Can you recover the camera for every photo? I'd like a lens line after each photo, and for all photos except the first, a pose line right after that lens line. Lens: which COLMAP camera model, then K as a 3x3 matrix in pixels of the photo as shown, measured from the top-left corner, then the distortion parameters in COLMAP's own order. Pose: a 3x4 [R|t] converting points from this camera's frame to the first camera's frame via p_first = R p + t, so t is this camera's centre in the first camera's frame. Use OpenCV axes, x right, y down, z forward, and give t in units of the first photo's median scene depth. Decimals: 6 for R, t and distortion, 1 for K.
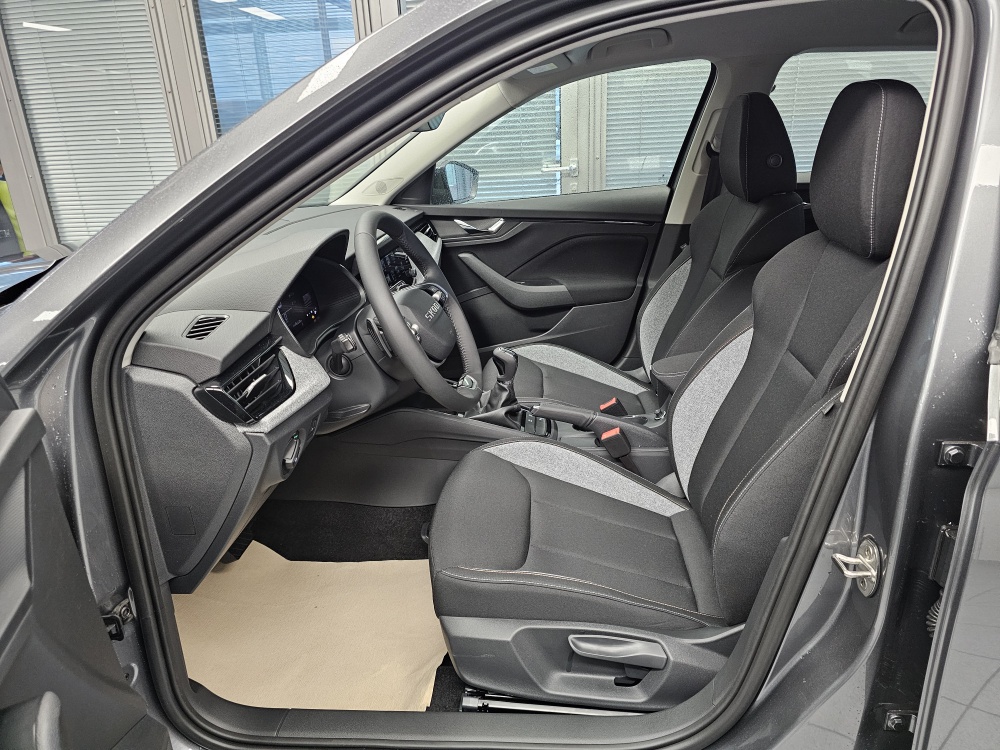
lens RADIAL K [[672.9, 0, 512.0], [0, 672.9, 367.2], [0, 0, 1]] dist [0.007303, 0.001715]
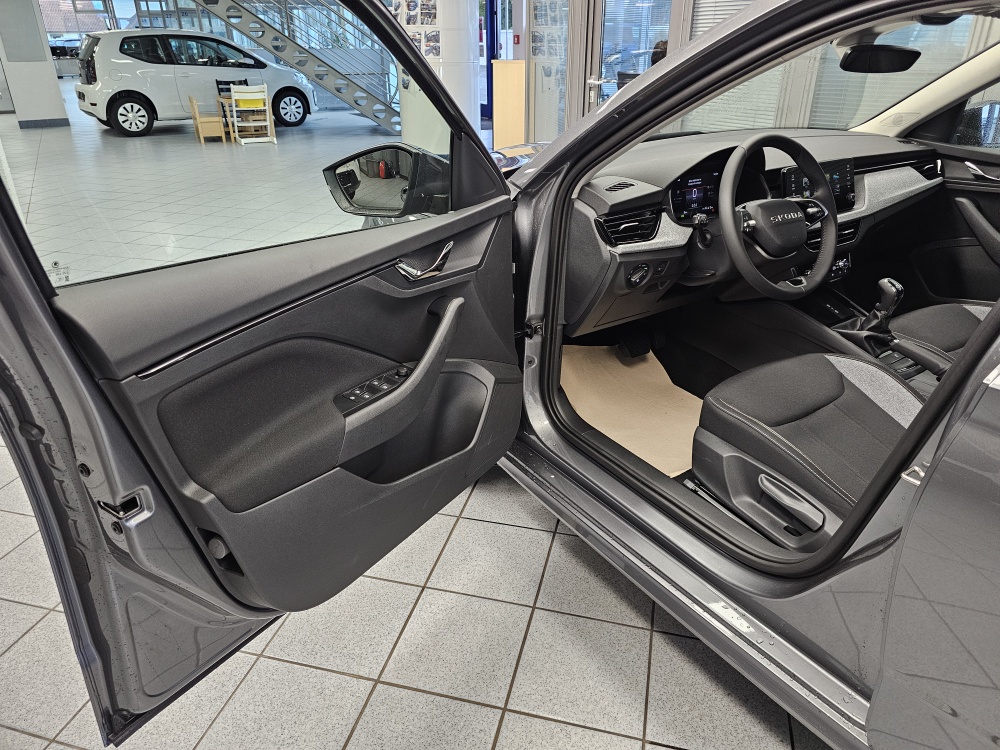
lens RADIAL K [[672.9, 0, 512.0], [0, 672.9, 367.2], [0, 0, 1]] dist [0.007303, 0.001715]
pose [[0.620028, 0.382326, -0.685122, 0.651342], [-0.293895, 0.922833, 0.249007, 0.014103], [0.727455, 0.046962, 0.684546, -0.313096]]
